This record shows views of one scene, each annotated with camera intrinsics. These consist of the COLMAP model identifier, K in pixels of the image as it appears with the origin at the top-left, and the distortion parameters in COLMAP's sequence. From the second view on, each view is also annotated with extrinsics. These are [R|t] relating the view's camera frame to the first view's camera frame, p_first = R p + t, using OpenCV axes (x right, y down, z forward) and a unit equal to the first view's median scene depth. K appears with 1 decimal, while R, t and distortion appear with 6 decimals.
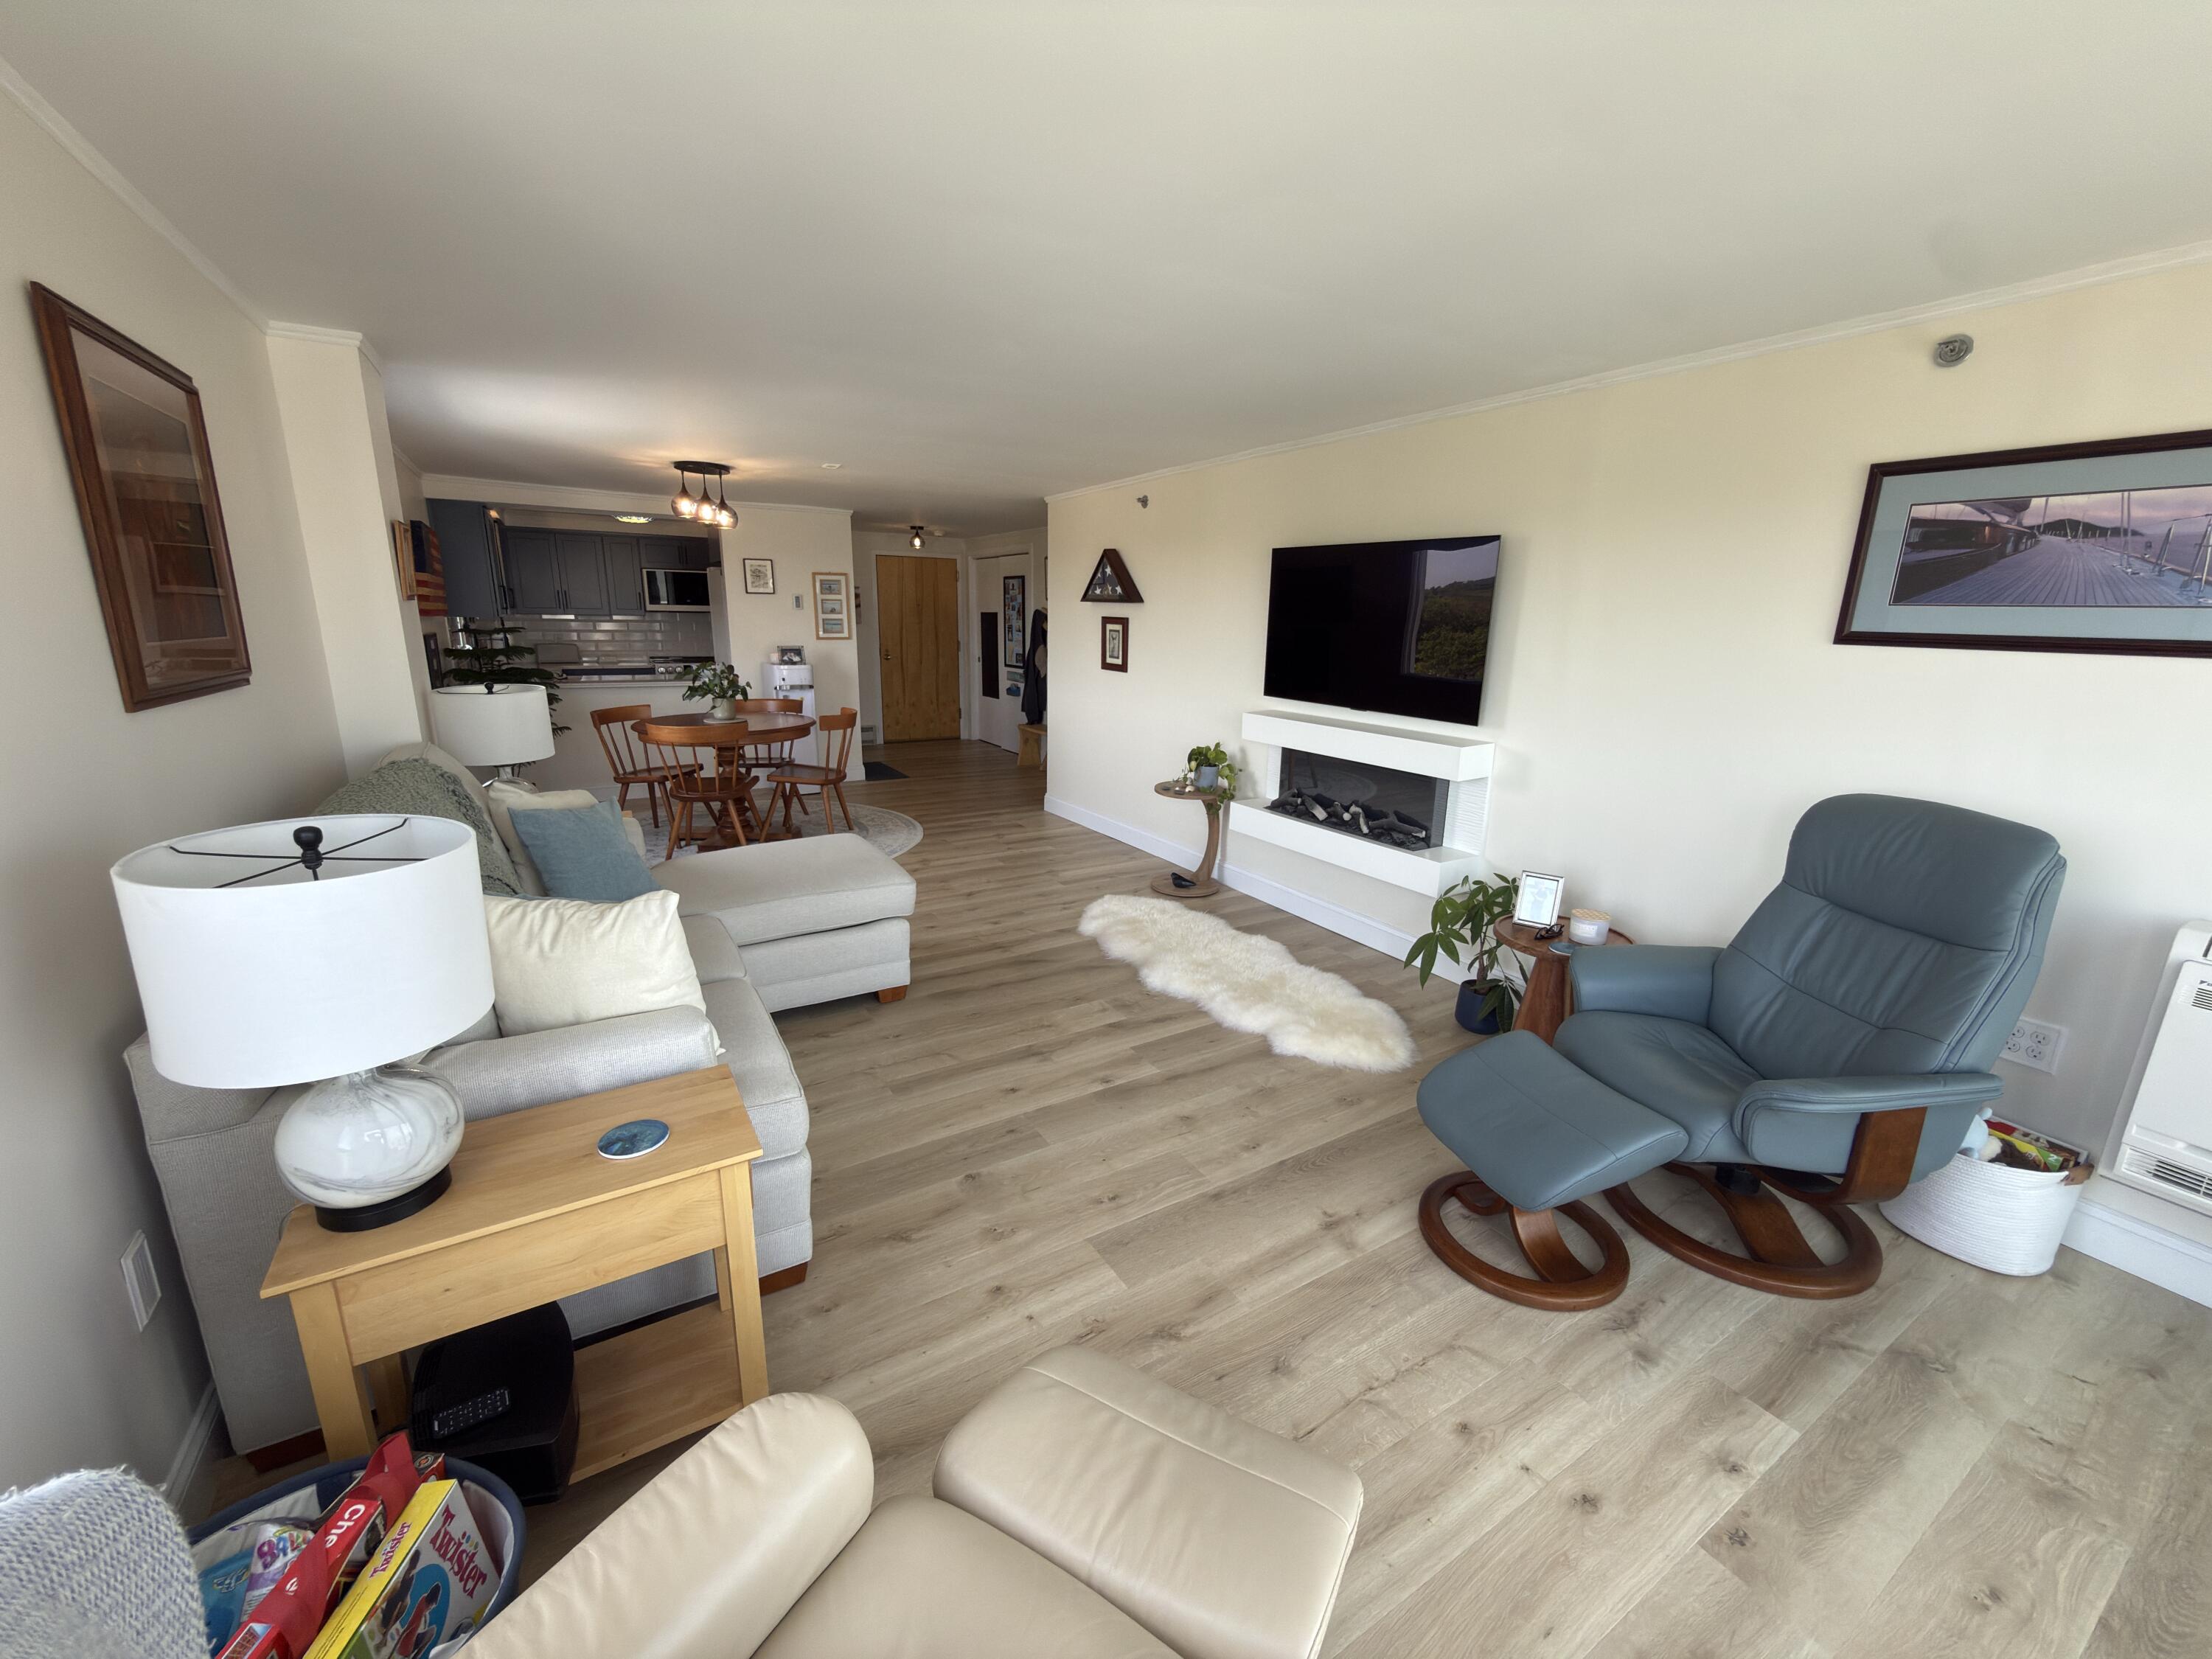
lens RADIAL K [[874.2, 0, 1106.0], [0, 874.2, 829.5], [0, 0, 1]] dist [0.000450, 0.000433]
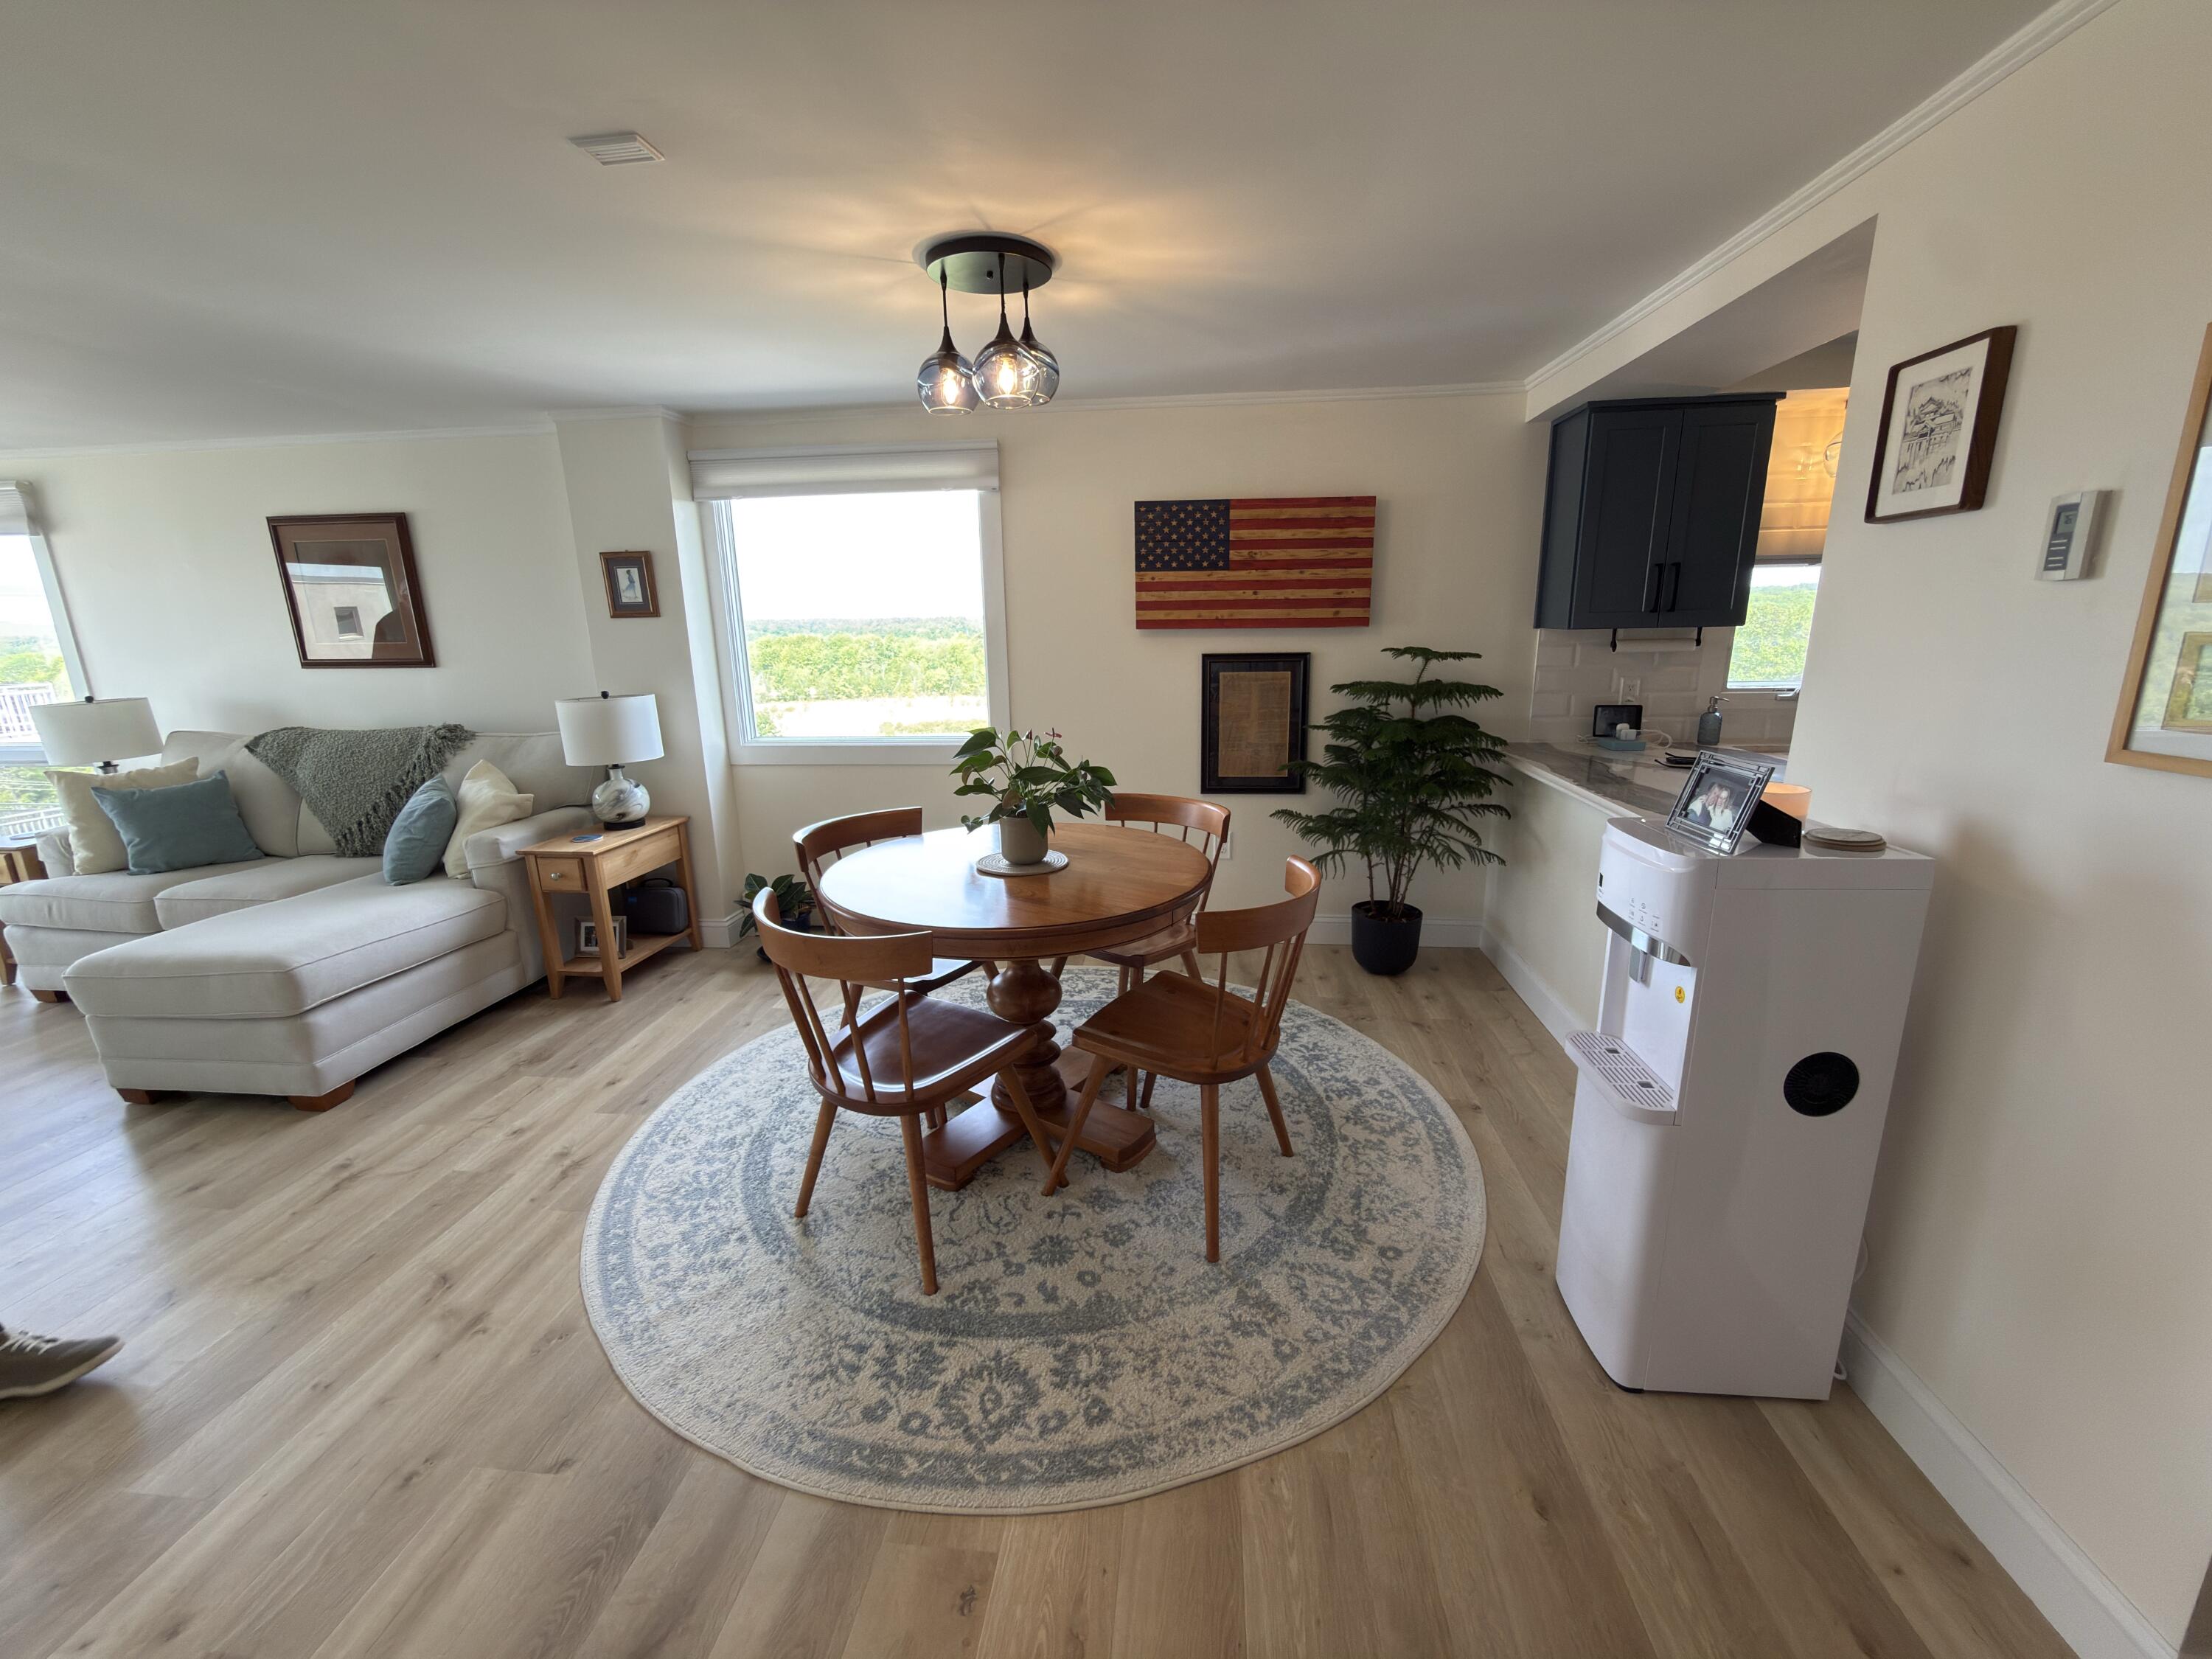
lens RADIAL K [[874.2, 0, 1106.0], [0, 874.2, 829.5], [0, 0, 1]] dist [0.000450, 0.000433]
pose [[-0.602908, 0.175113, -0.778356, -0.199348], [-0.186561, 0.917620, 0.350953, -0.509877], [0.775691, 0.356804, -0.520571, 2.116896]]
